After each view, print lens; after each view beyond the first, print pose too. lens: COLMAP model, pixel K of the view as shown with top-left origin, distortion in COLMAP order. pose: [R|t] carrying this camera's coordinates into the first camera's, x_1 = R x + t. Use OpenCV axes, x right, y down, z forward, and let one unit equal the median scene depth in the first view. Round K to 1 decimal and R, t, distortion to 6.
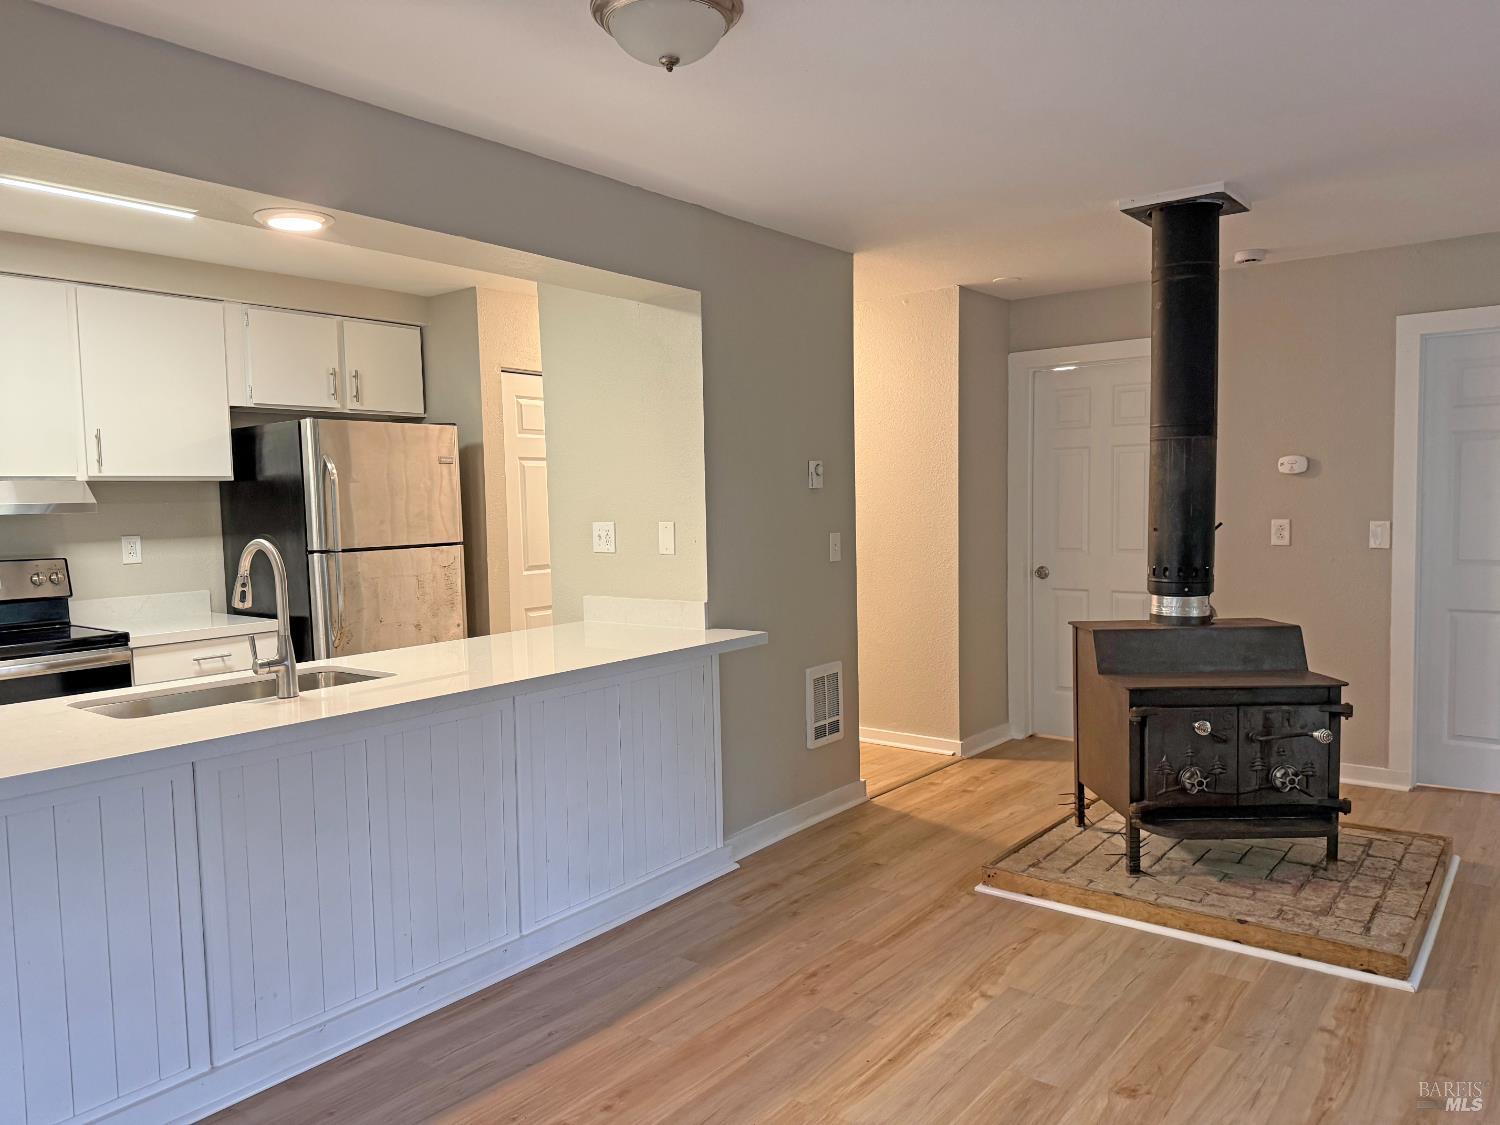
lens RADIAL K [[1059.2, 0, 745.1], [0, 1059.2, 563.6], [0, 0, 1]] dist [0.006221, -0.006367]
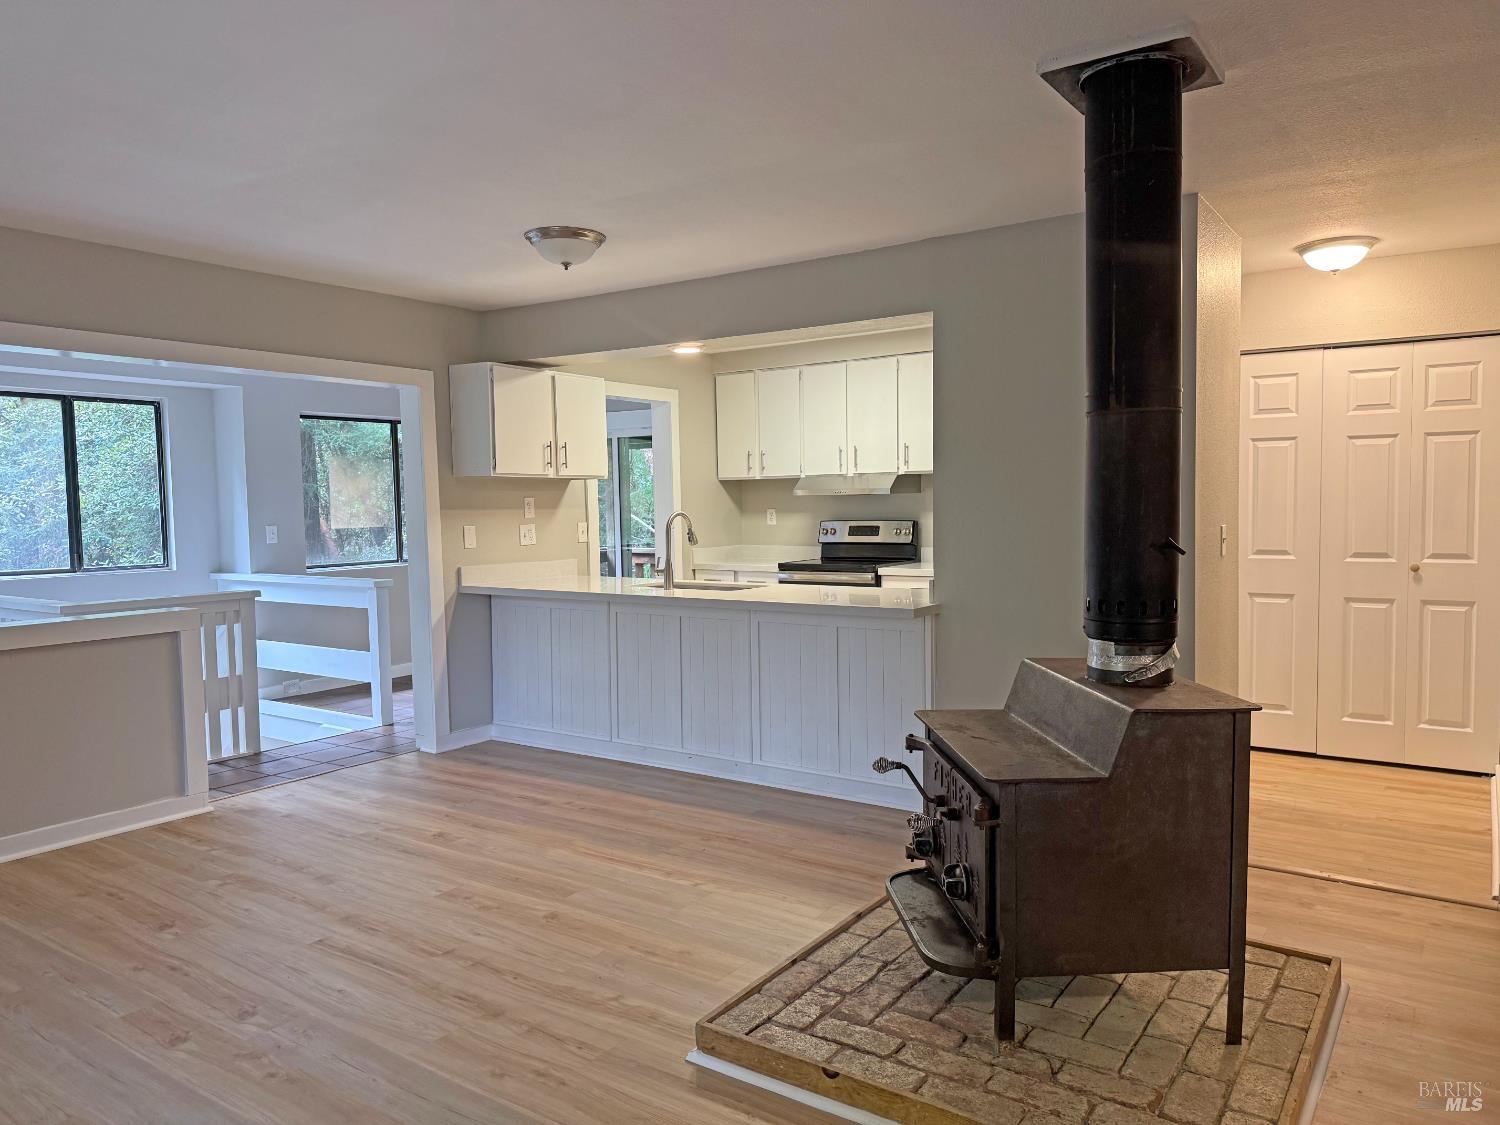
lens RADIAL K [[1059.2, 0, 761.3], [0, 1059.2, 559.9], [0, 0, 1]] dist [0.006221, -0.006367]
pose [[0.074265, 0.088028, -0.993346, 1.215571], [-0.053501, 0.995014, 0.084176, -0.078235], [0.995802, 0.046894, 0.078604, 0.793527]]
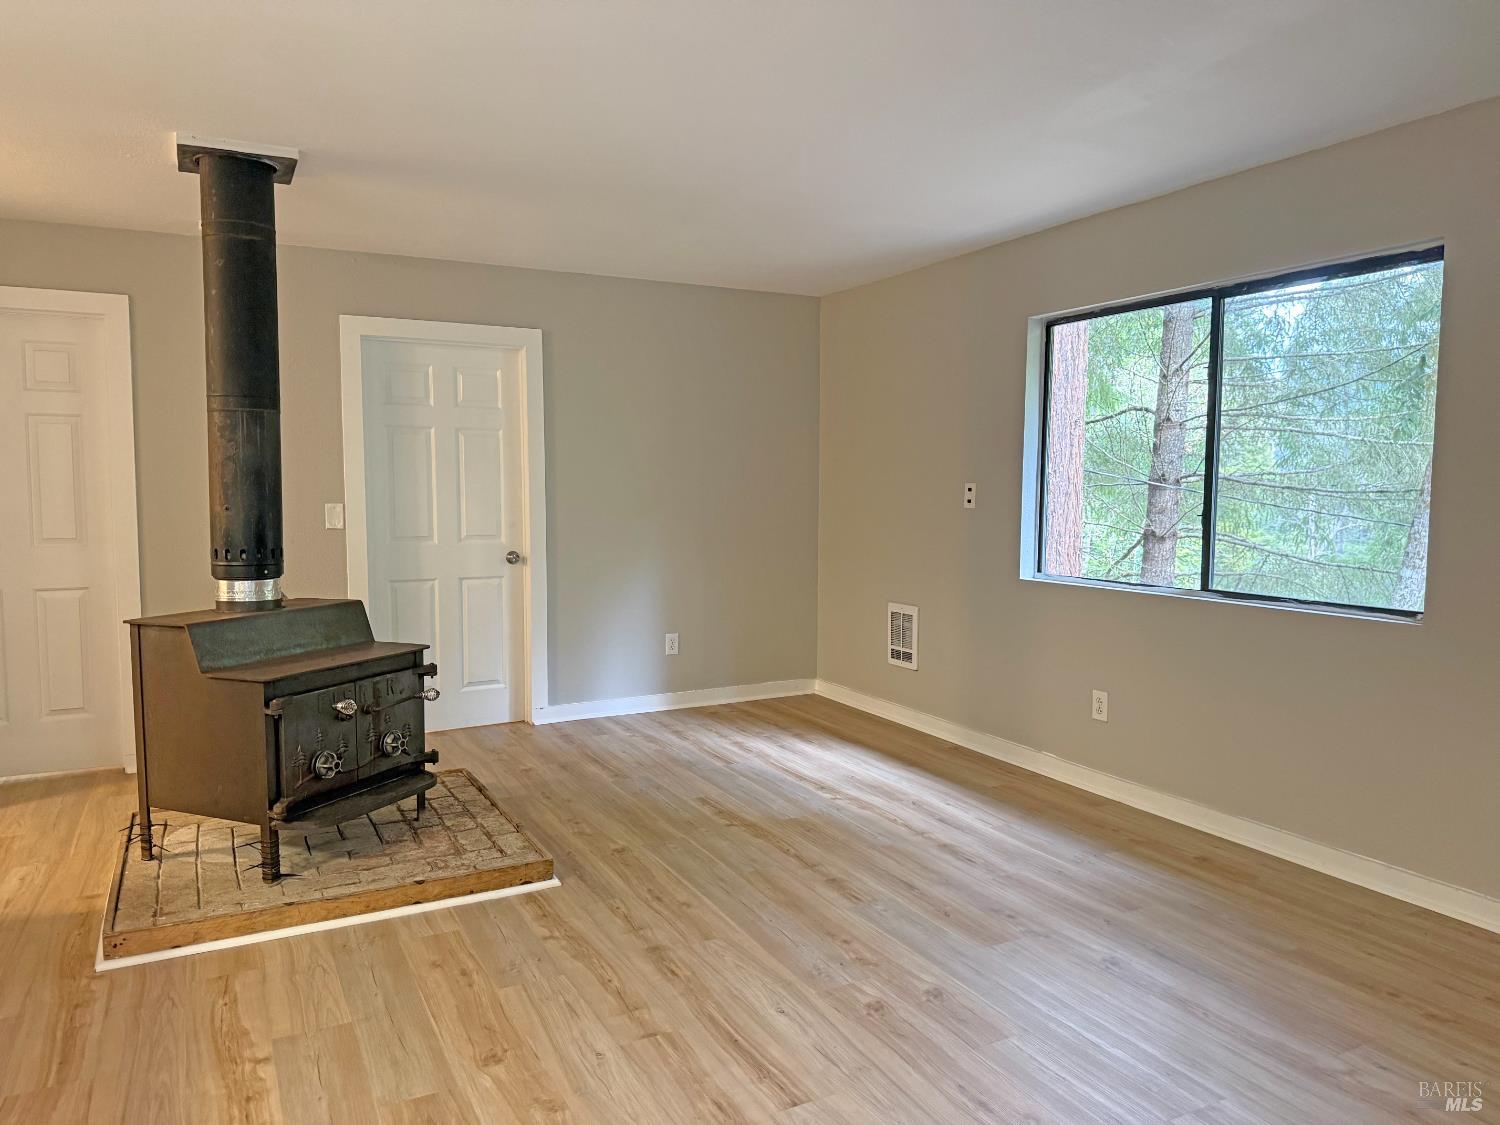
lens RADIAL K [[1059.2, 0, 746.8], [0, 1059.2, 559.0], [0, 0, 1]] dist [0.006221, -0.006367]
pose [[0.406209, -0.046852, 0.912578, -0.297491], [0.048500, 0.998382, 0.029668, 0.006702], [-0.912492, 0.032208, 0.407824, 0.248027]]
